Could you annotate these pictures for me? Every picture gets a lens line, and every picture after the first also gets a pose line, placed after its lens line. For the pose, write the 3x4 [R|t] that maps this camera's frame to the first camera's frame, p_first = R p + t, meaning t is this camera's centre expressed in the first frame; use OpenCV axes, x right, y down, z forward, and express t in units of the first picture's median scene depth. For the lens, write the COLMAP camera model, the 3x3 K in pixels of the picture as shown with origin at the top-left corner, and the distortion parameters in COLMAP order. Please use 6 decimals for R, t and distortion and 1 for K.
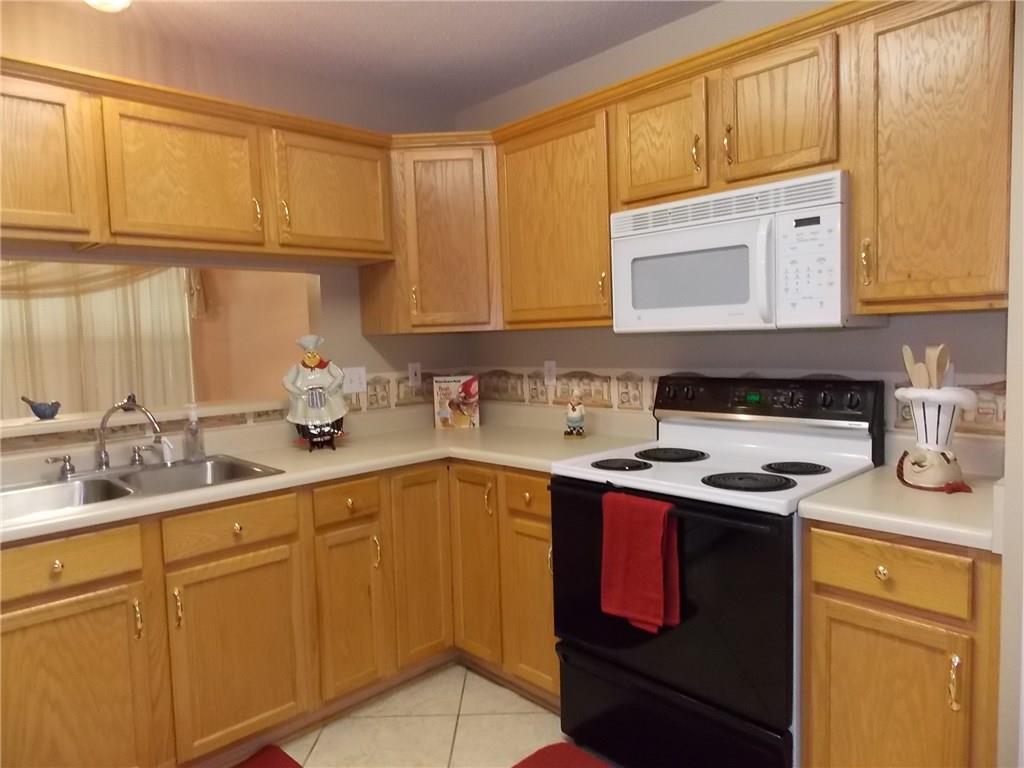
lens RADIAL K [[675.6, 0, 511.2], [0, 675.6, 377.3], [0, 0, 1]] dist [0.007158, -0.007466]
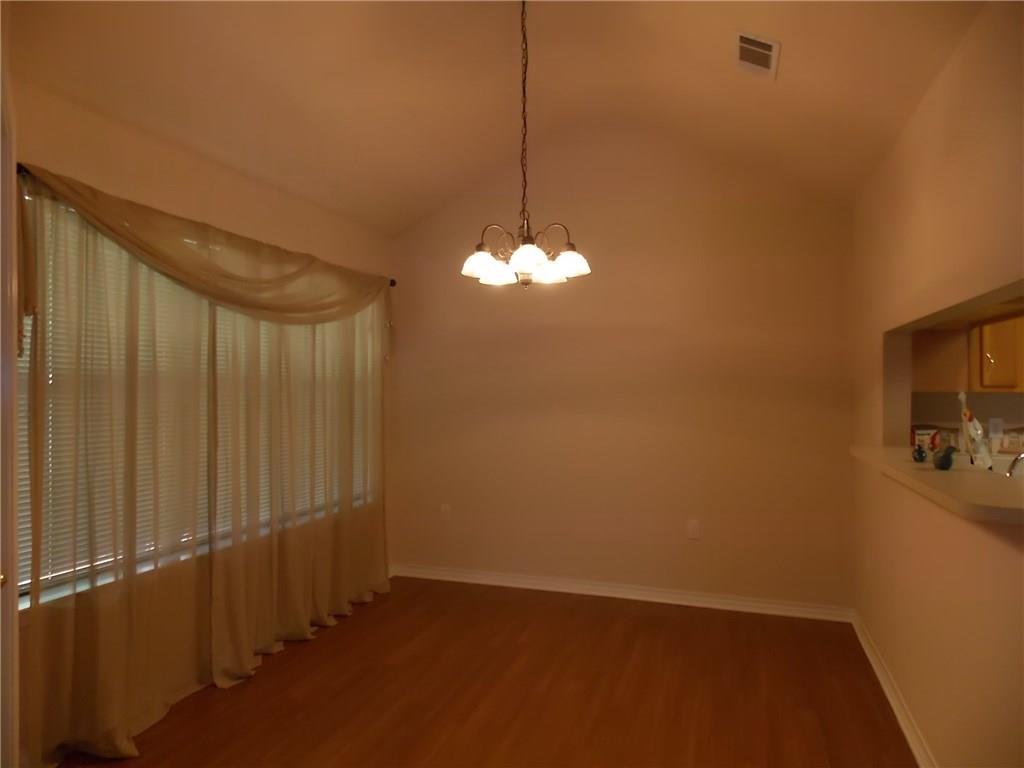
lens RADIAL K [[675.6, 0, 511.0], [0, 675.6, 384.5], [0, 0, 1]] dist [0.007158, -0.007466]
pose [[0.884479, 0.040000, 0.464862, -1.865894], [-0.008296, 0.997509, -0.070049, 0.012124], [-0.466506, 0.058100, 0.882608, 0.456901]]
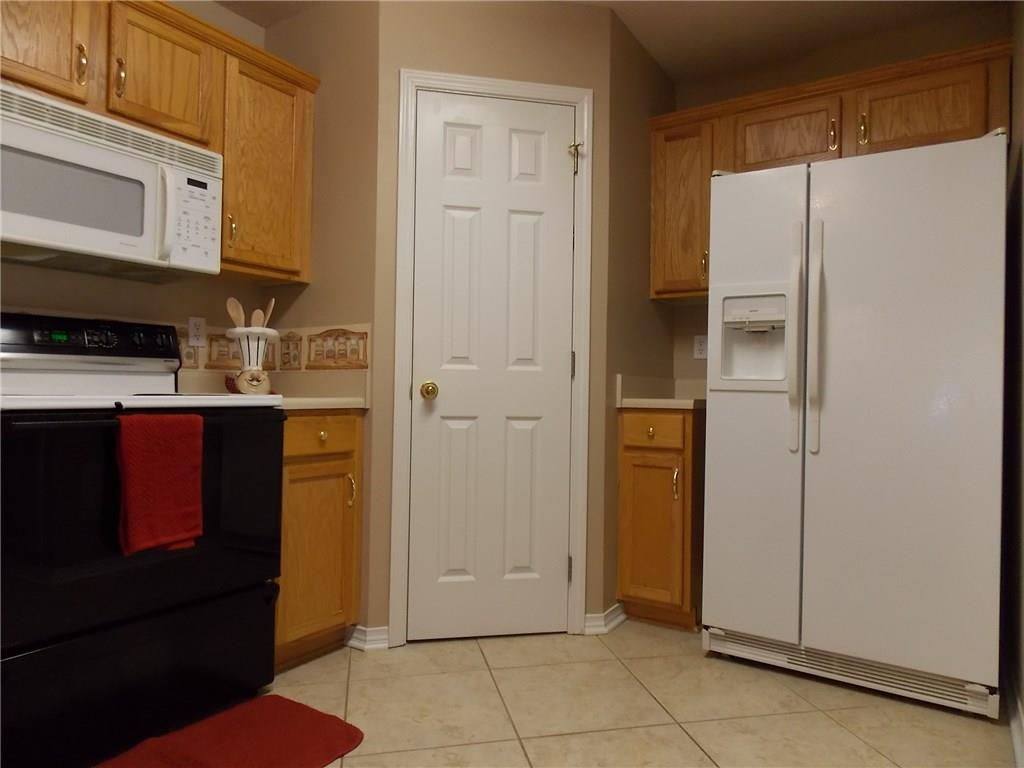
lens RADIAL K [[675.6, 0, 516.0], [0, 675.6, 378.0], [0, 0, 1]] dist [0.007158, -0.007466]
pose [[-0.234972, 0.047060, 0.970862, -0.734904], [0.060617, 0.997593, -0.033685, 0.165085], [-0.970110, 0.050936, -0.237259, 0.646917]]
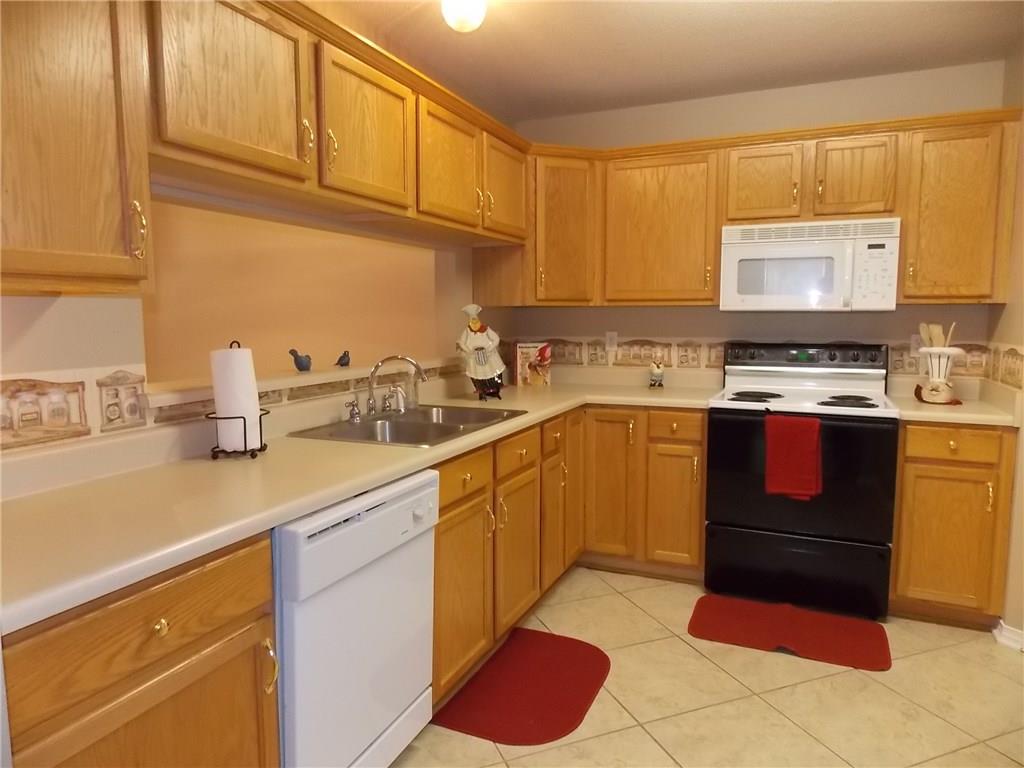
lens RADIAL K [[675.6, 0, 511.9], [0, 675.6, 376.0], [0, 0, 1]] dist [0.007158, -0.007466]
pose [[0.921621, -0.002139, 0.388085, -0.880188], [-0.006196, 0.999776, 0.020225, 0.050162], [-0.388042, -0.021044, 0.921402, -0.156490]]
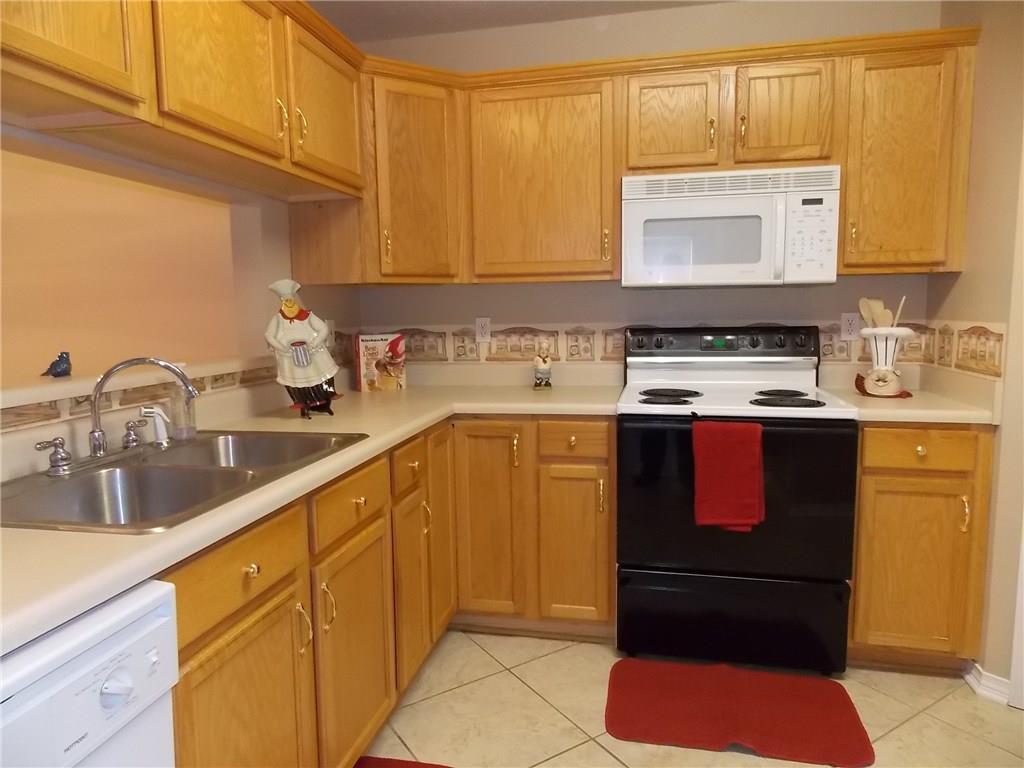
lens RADIAL K [[675.6, 0, 512.1], [0, 675.6, 377.2], [0, 0, 1]] dist [0.007158, -0.007466]
pose [[0.825644, -0.037063, 0.562972, -0.680207], [0.022420, 0.999207, 0.032902, 0.045545], [-0.563745, -0.014543, 0.825821, 0.208695]]
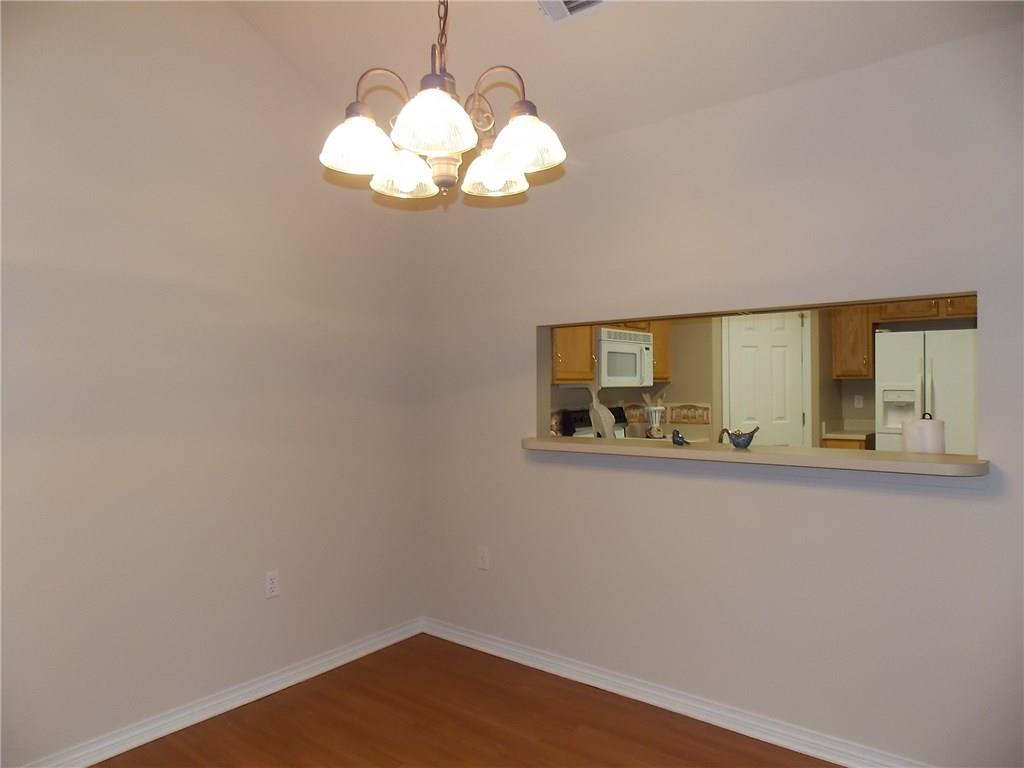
lens RADIAL K [[675.6, 0, 515.0], [0, 675.6, 399.4], [0, 0, 1]] dist [0.007158, -0.007466]
pose [[-0.134462, 0.021804, 0.990679, -1.955121], [0.083576, 0.996445, -0.010587, -0.031581], [-0.987388, 0.081373, -0.135806, 1.671328]]
